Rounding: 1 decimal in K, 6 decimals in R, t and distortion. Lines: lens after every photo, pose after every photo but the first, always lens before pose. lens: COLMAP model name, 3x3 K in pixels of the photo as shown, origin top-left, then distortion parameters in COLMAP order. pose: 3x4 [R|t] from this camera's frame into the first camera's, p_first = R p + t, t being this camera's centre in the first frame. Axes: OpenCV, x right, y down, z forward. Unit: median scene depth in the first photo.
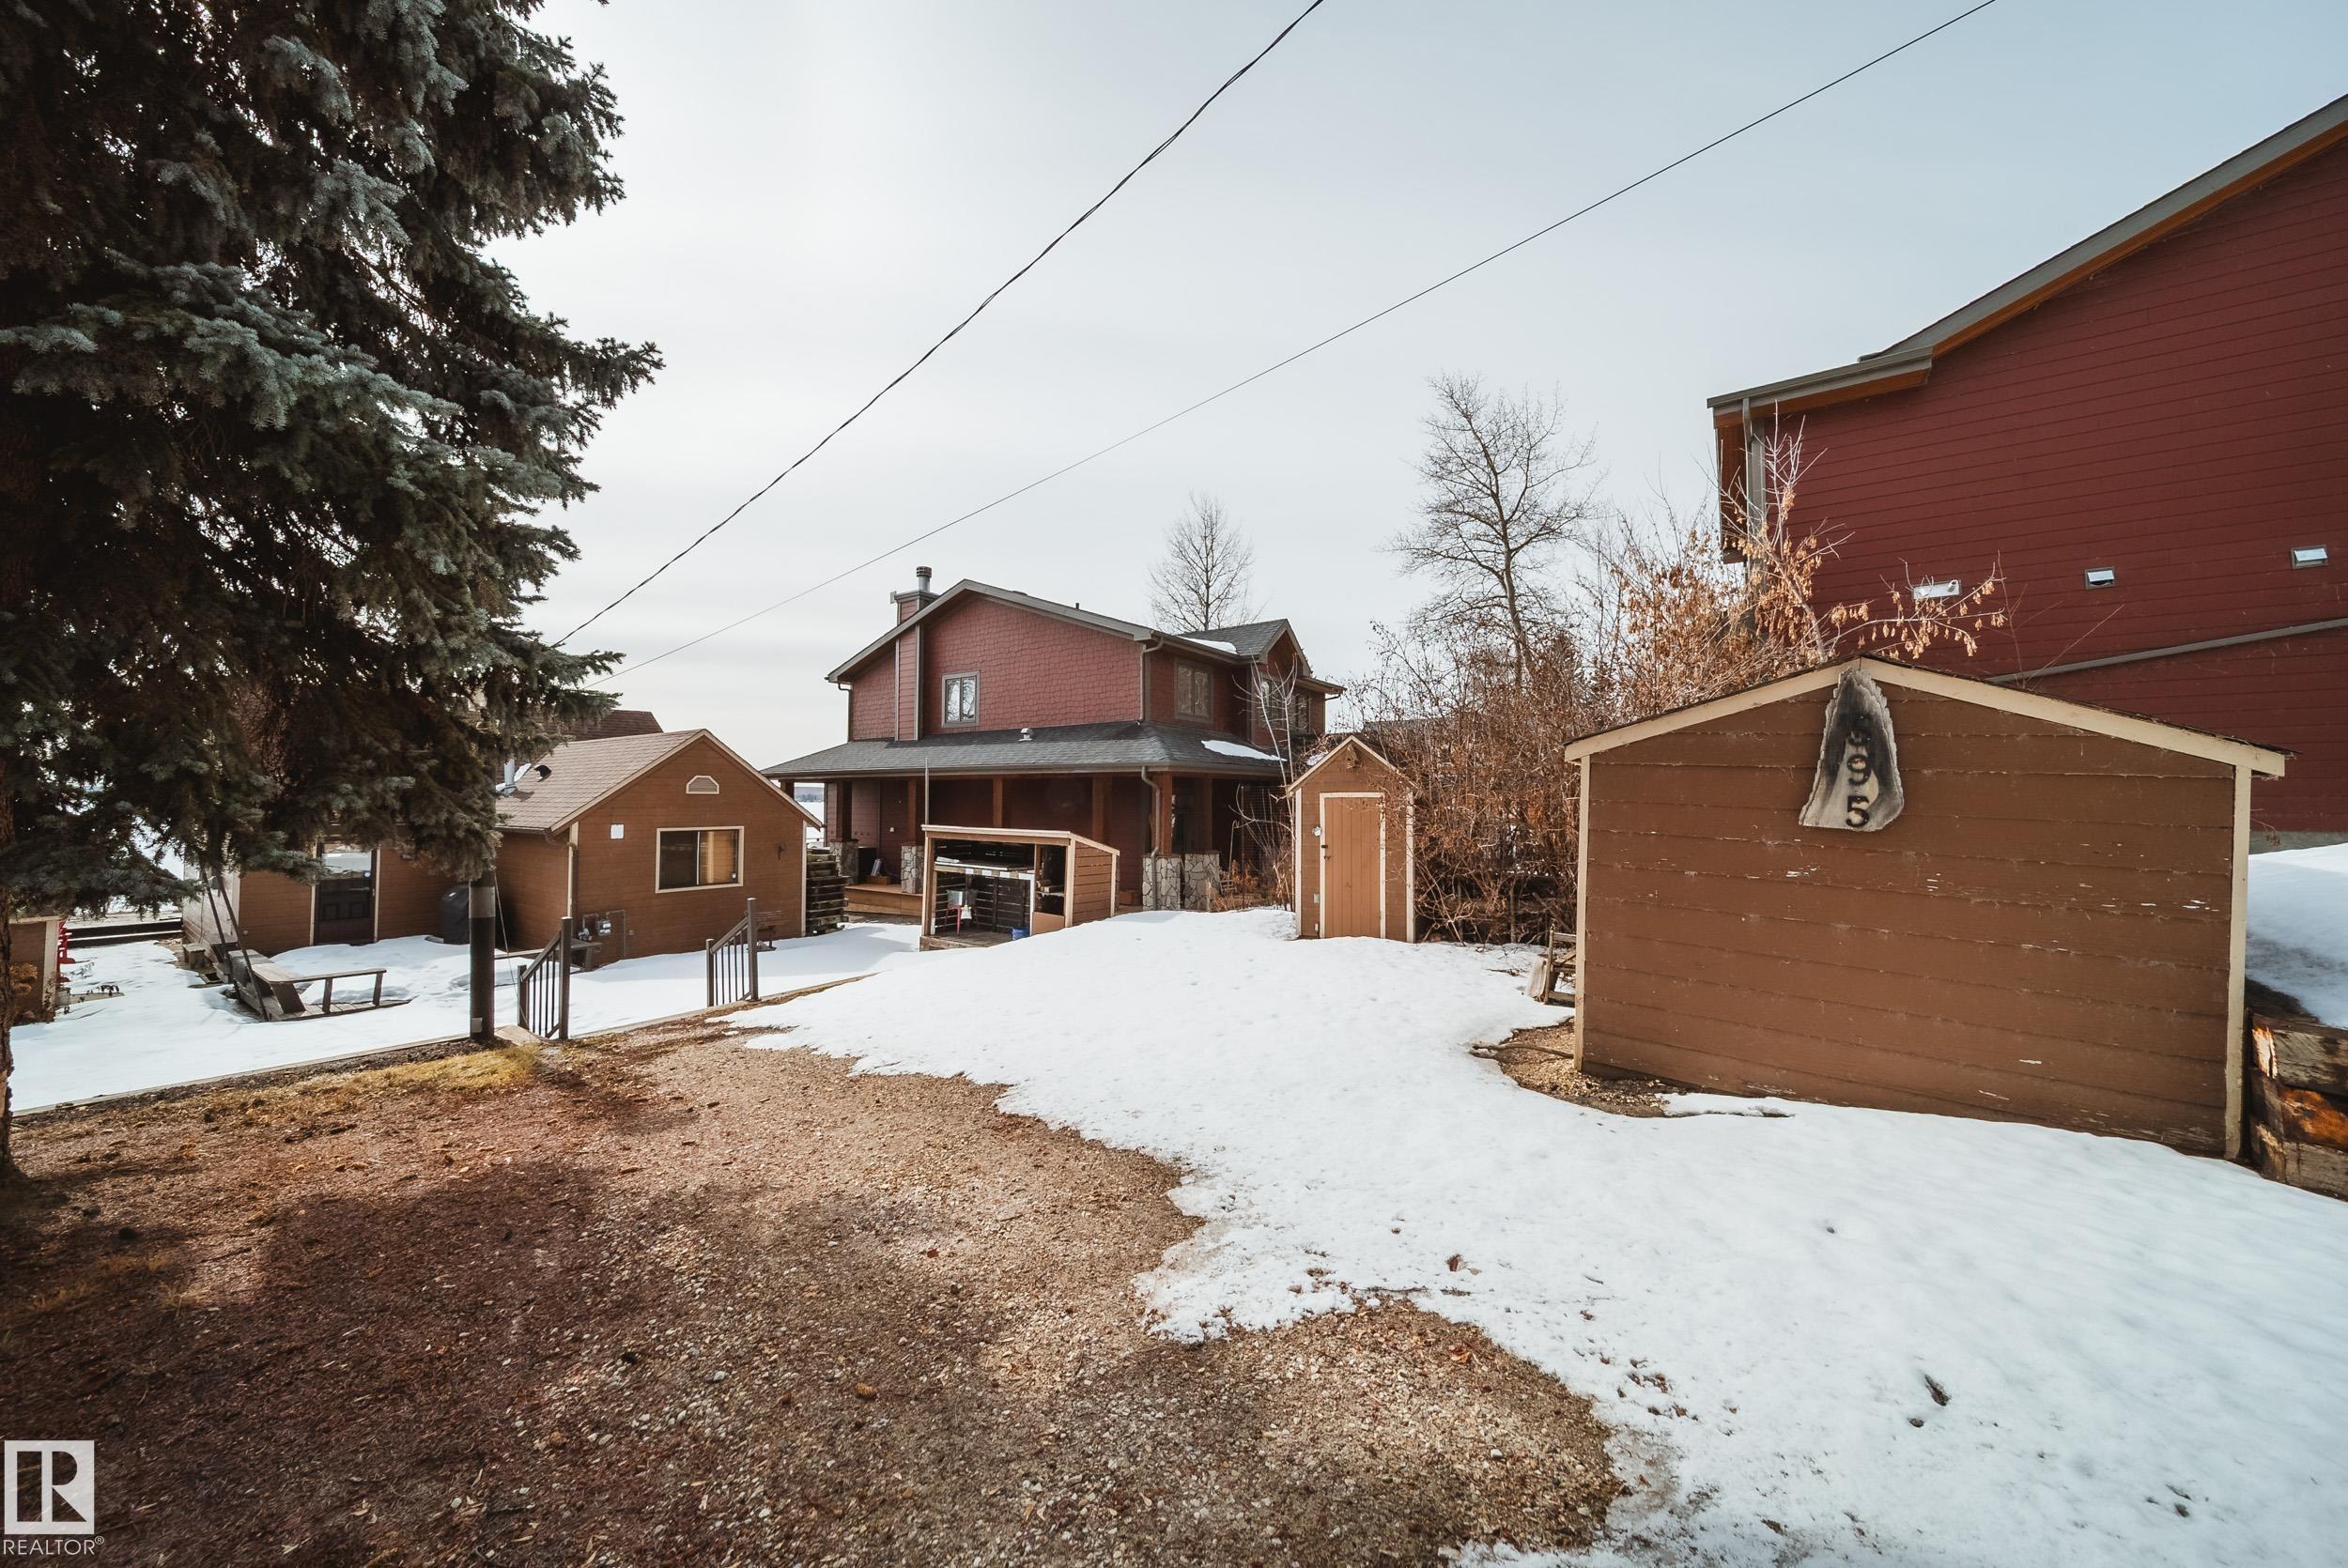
lens RADIAL K [[822.2, 0, 1174.0], [0, 822.2, 784.0], [0, 0, 1]] dist [-0.000393, -0.000411]
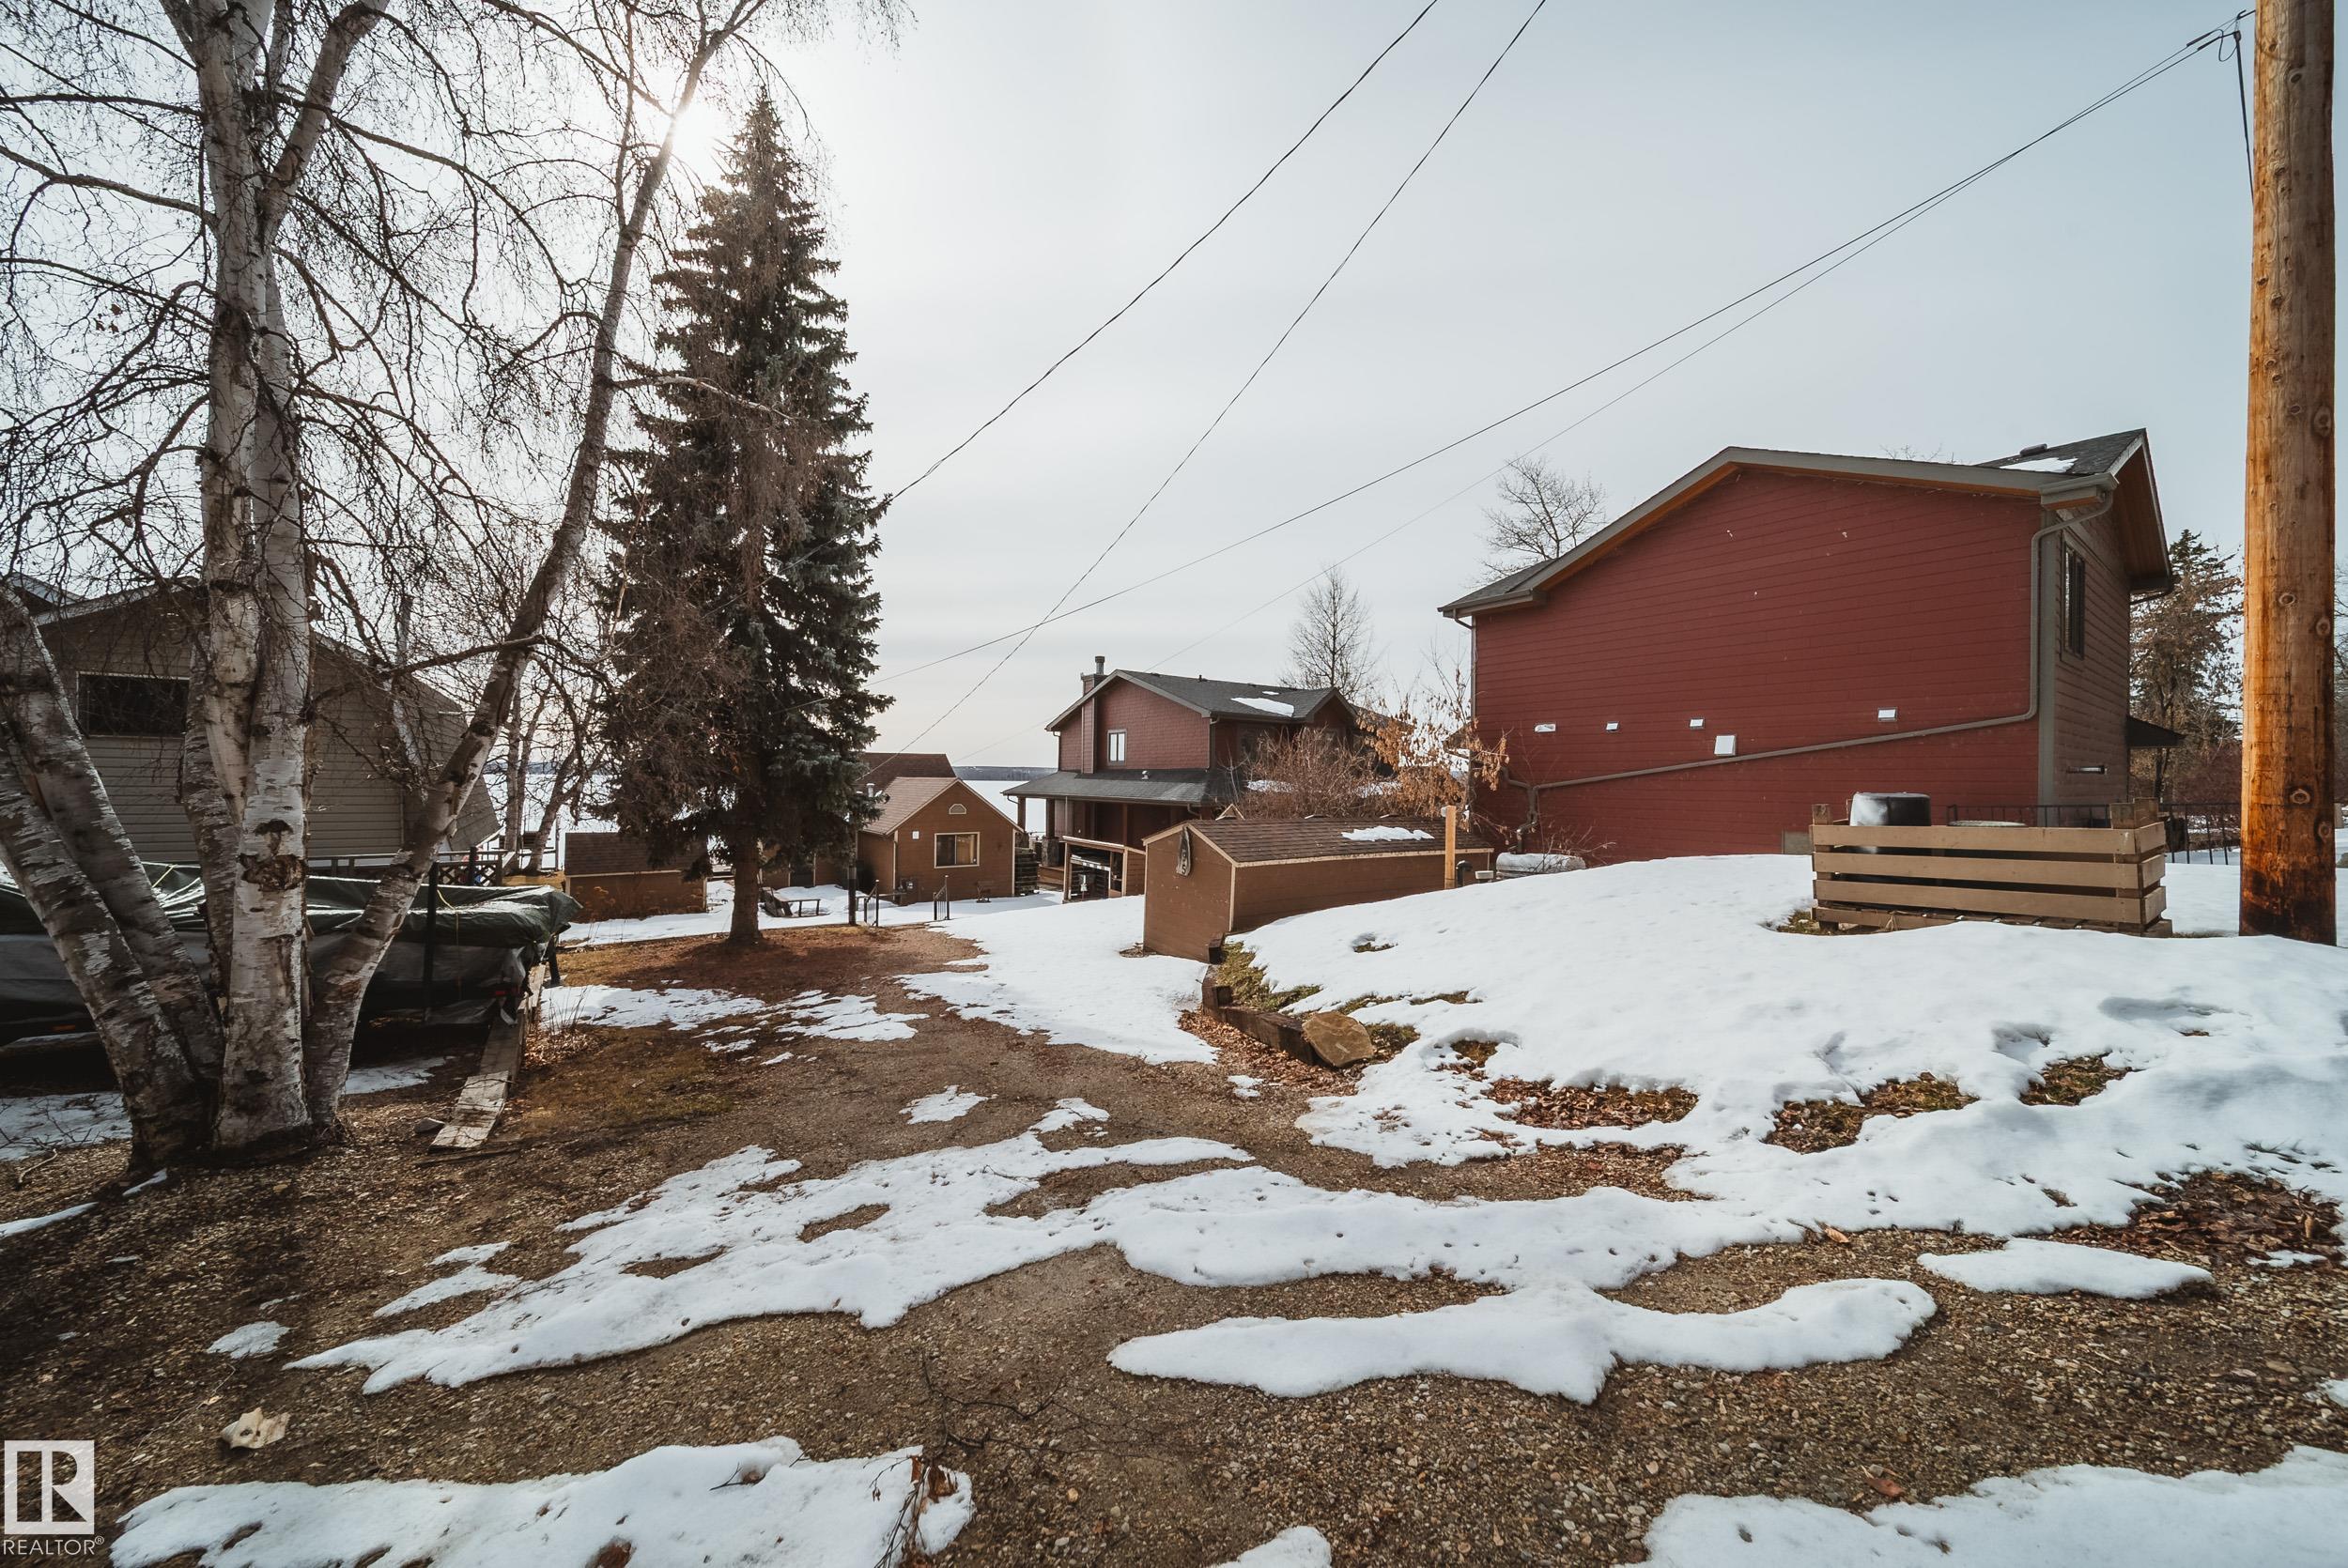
lens RADIAL K [[822.2, 0, 1174.0], [0, 822.2, 784.0], [0, 0, 1]] dist [-0.000393, -0.000411]
pose [[0.940367, 0.009968, -0.340014, 0.446633], [-0.001965, 0.999713, 0.023875, -0.090276], [0.340155, -0.021783, 0.940117, -0.489187]]
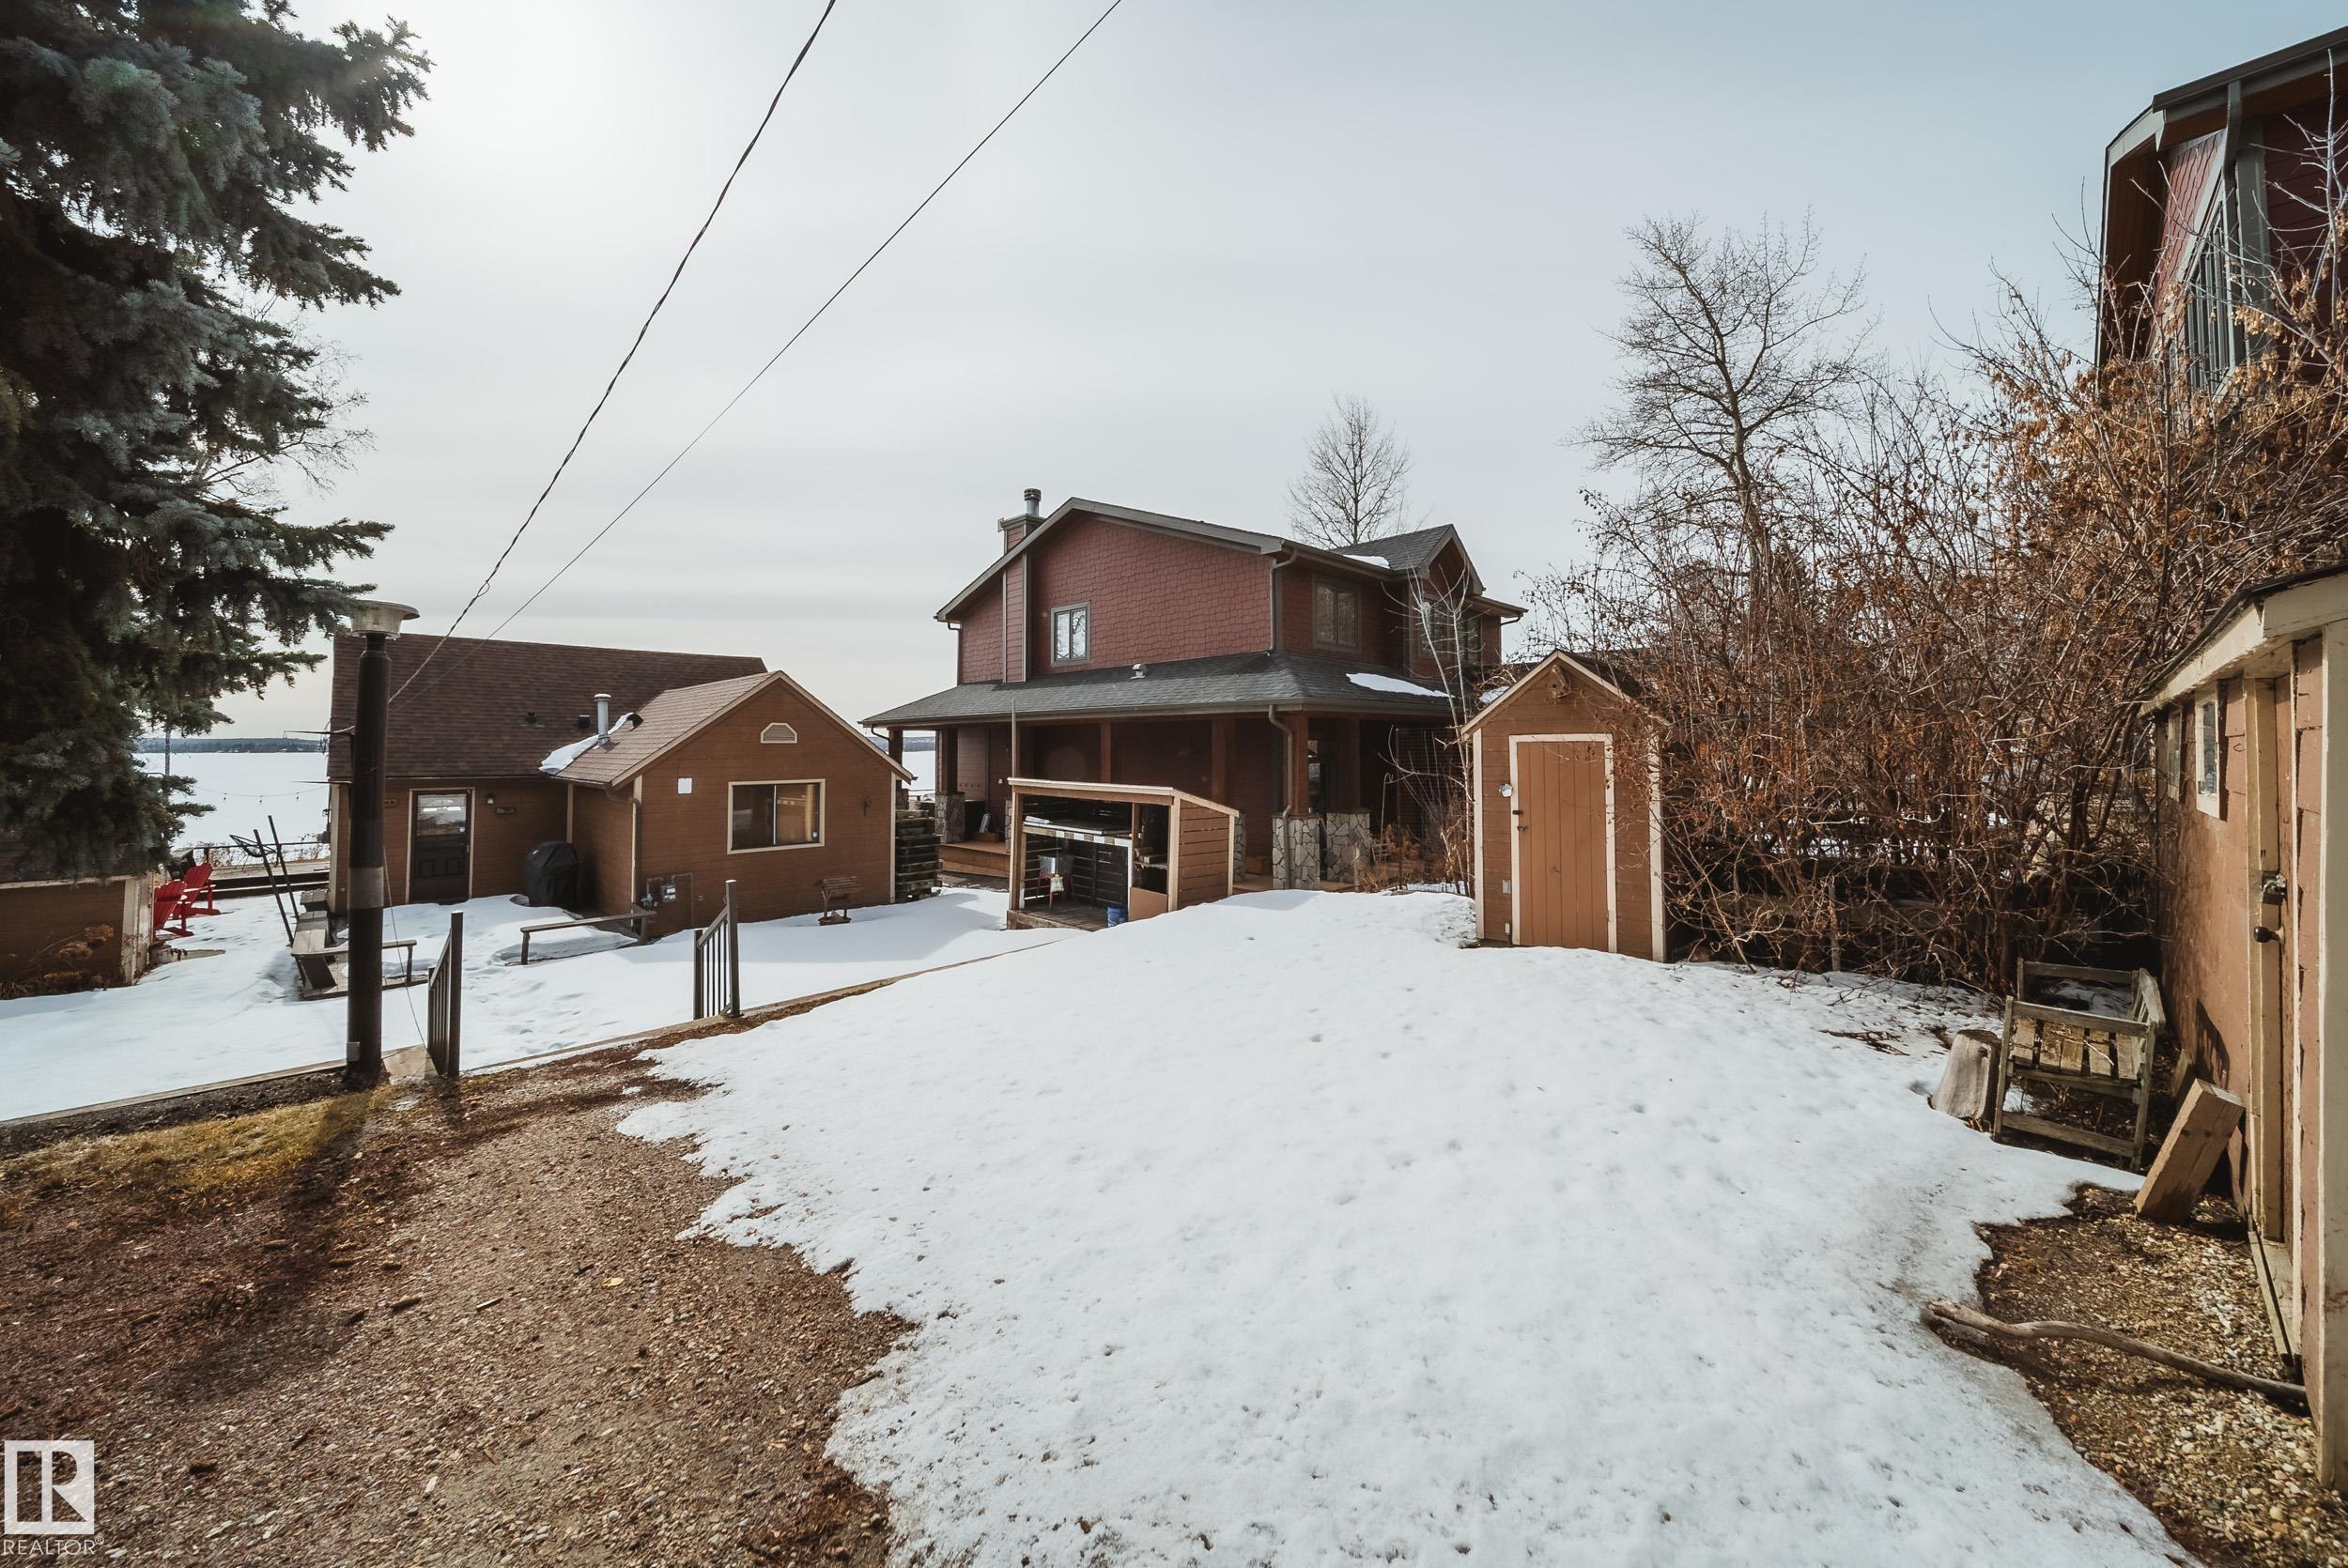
lens RADIAL K [[848.6, 0, 1178.2], [0, 848.6, 723.9], [0, 0, 1]] dist [-0.001354, -0.000209]
pose [[0.984713, -0.011659, -0.173792, 0.016100], [0.010444, 0.999914, -0.007905, 0.002395], [0.173869, 0.005969, 0.984751, 0.151533]]
